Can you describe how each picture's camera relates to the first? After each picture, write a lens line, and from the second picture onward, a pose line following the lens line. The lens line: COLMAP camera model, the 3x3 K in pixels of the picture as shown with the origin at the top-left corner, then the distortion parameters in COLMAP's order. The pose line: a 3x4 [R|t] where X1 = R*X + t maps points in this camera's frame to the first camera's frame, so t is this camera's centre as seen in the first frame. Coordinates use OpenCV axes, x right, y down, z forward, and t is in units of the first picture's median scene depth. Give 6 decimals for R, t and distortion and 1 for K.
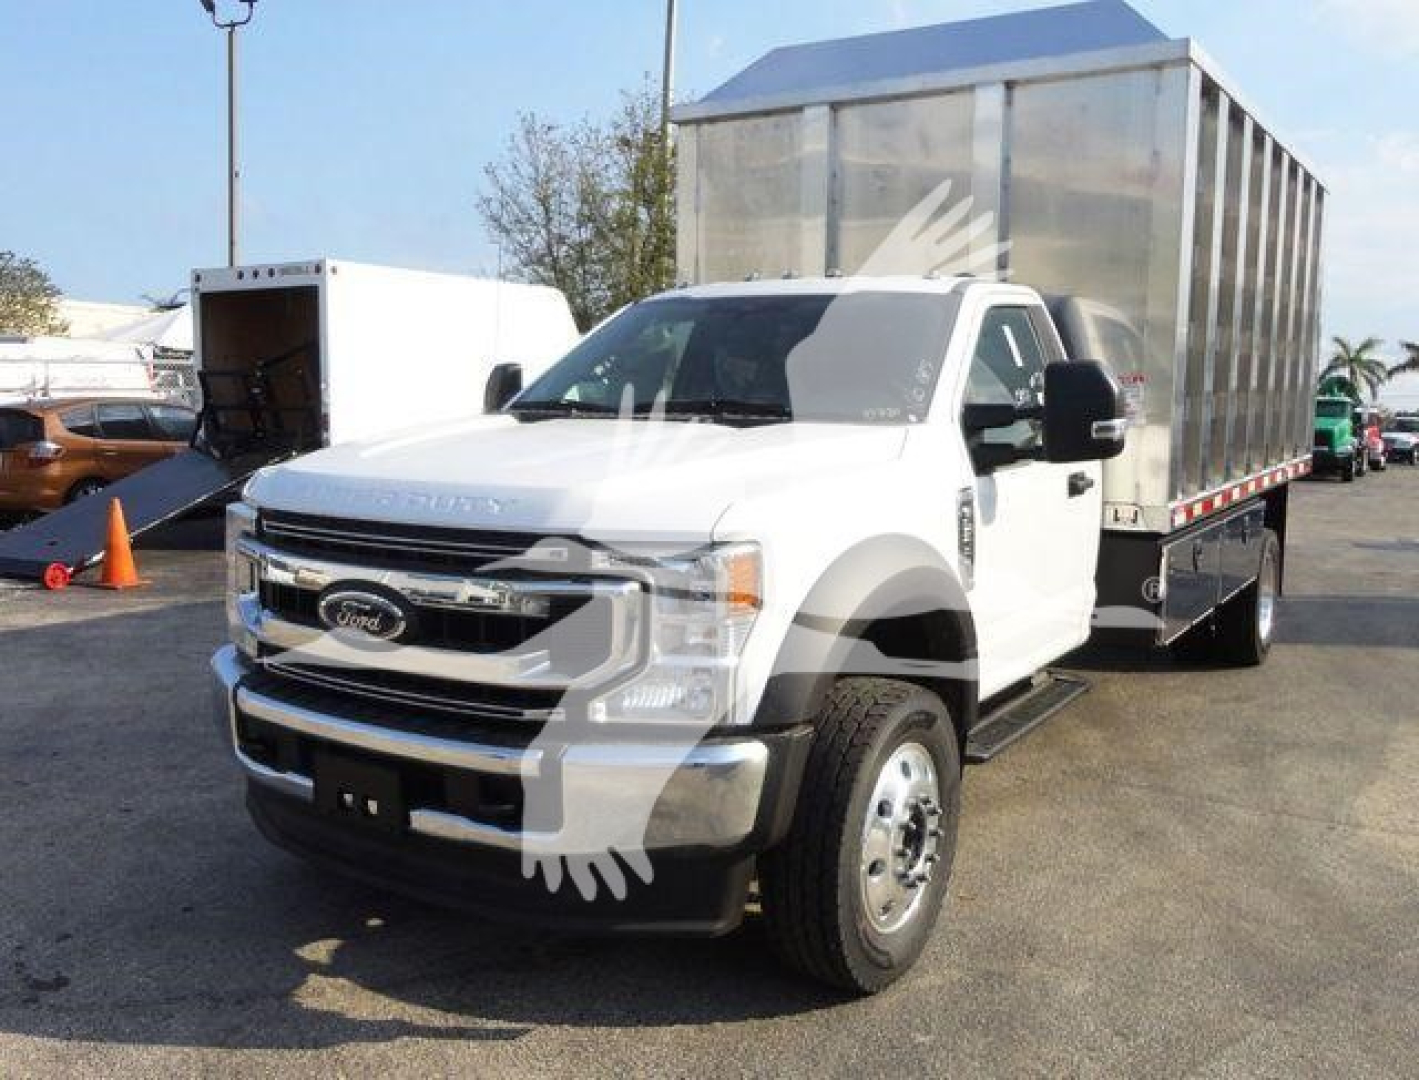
lens RADIAL K [[1263.7, 0, 702.1], [0, 1263.7, 536.1], [0, 0, 1]] dist [-0.036381, 0.036484]
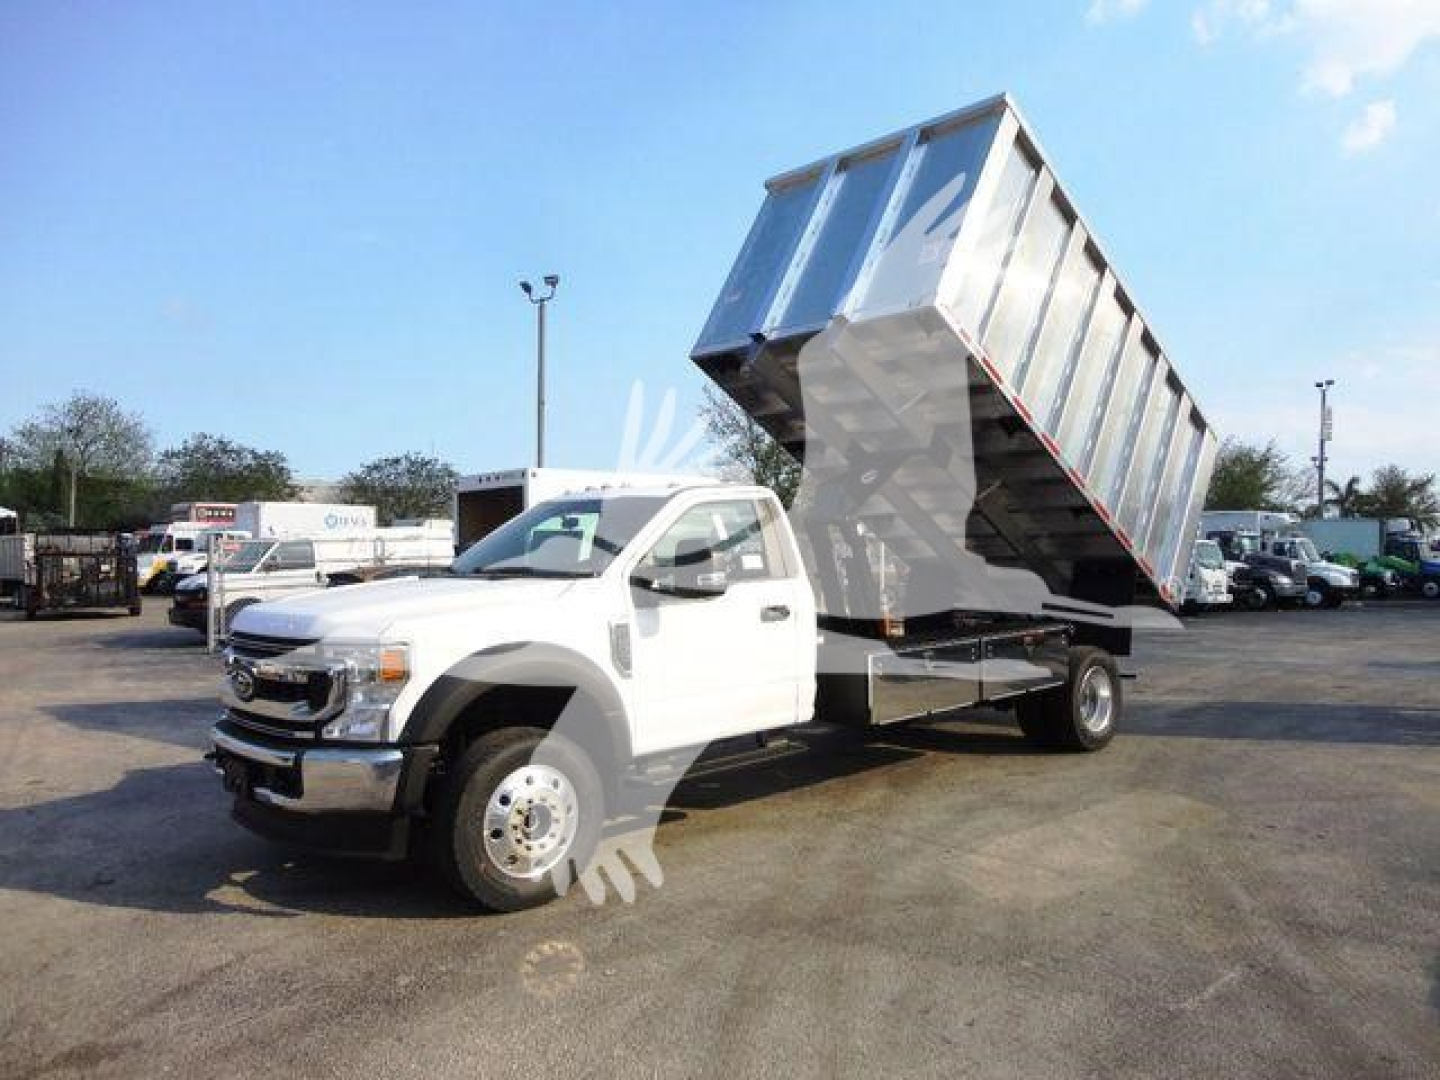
lens RADIAL K [[1024.7, 0, 720.0], [0, 1024.7, 540.2], [0, 0, 1]] dist [0.000598, -0.000773]
pose [[0.971901, -0.026484, -0.233896, 0.663541], [-0.002406, 0.992481, -0.122374, 0.029306], [0.235378, 0.119498, 0.964530, -0.291364]]
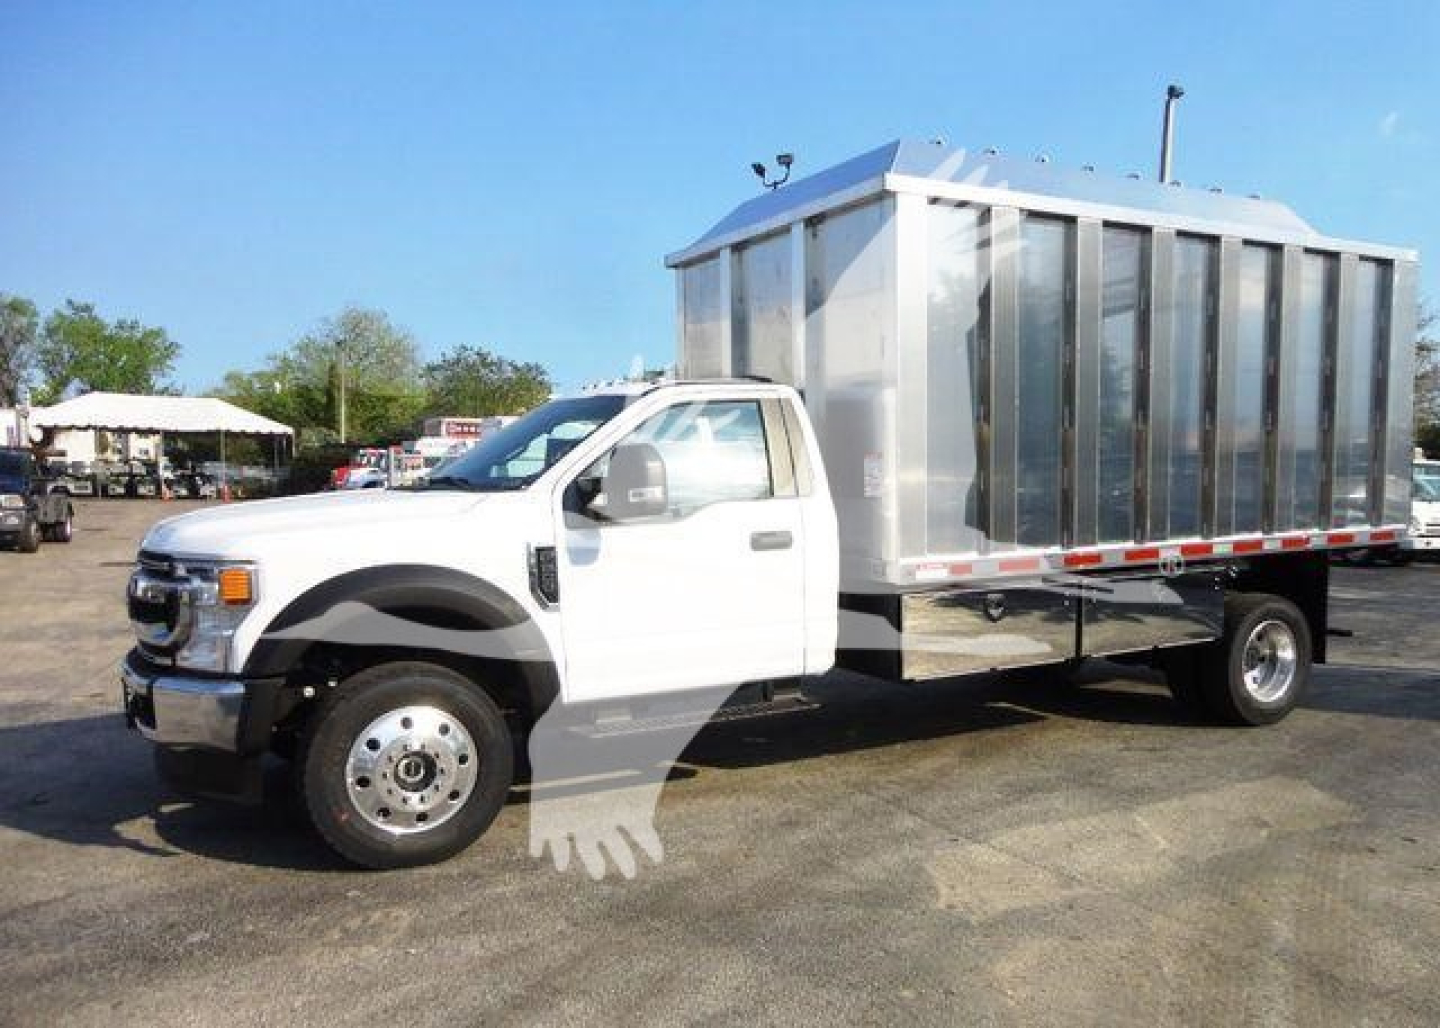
lens RADIAL K [[1134.0, 0, 792.3], [0, 1134.0, 582.4], [0, 0, 1]] dist [0.002109, 0.006811]
pose [[0.901715, 0.028012, -0.431422, 1.014177], [-0.037224, 0.999223, -0.012924, 0.018535], [0.430725, 0.027713, 0.902058, -0.015363]]
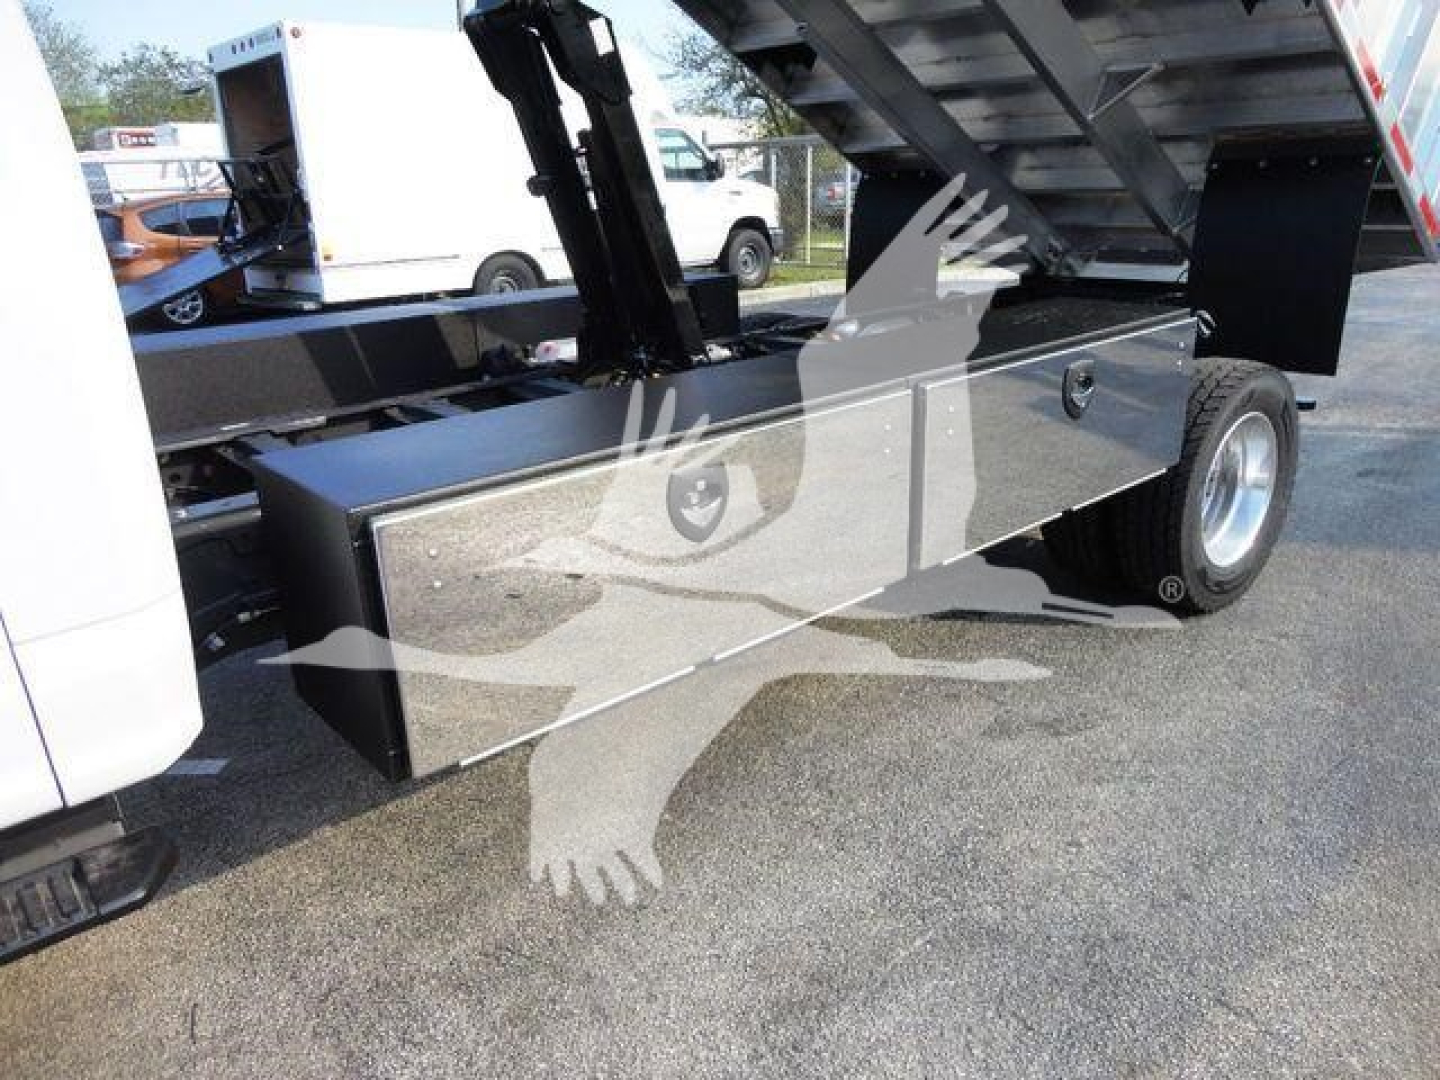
lens RADIAL K [[1024.7, 0, 726.7], [0, 1024.7, 544.0], [0, 0, 1]] dist [0.000598, -0.000773]
pose [[0.960662, 0.053108, -0.272594, 0.739611], [0.010310, 0.974049, 0.226102, -0.064111], [0.277528, -0.220018, 0.935185, 1.061479]]
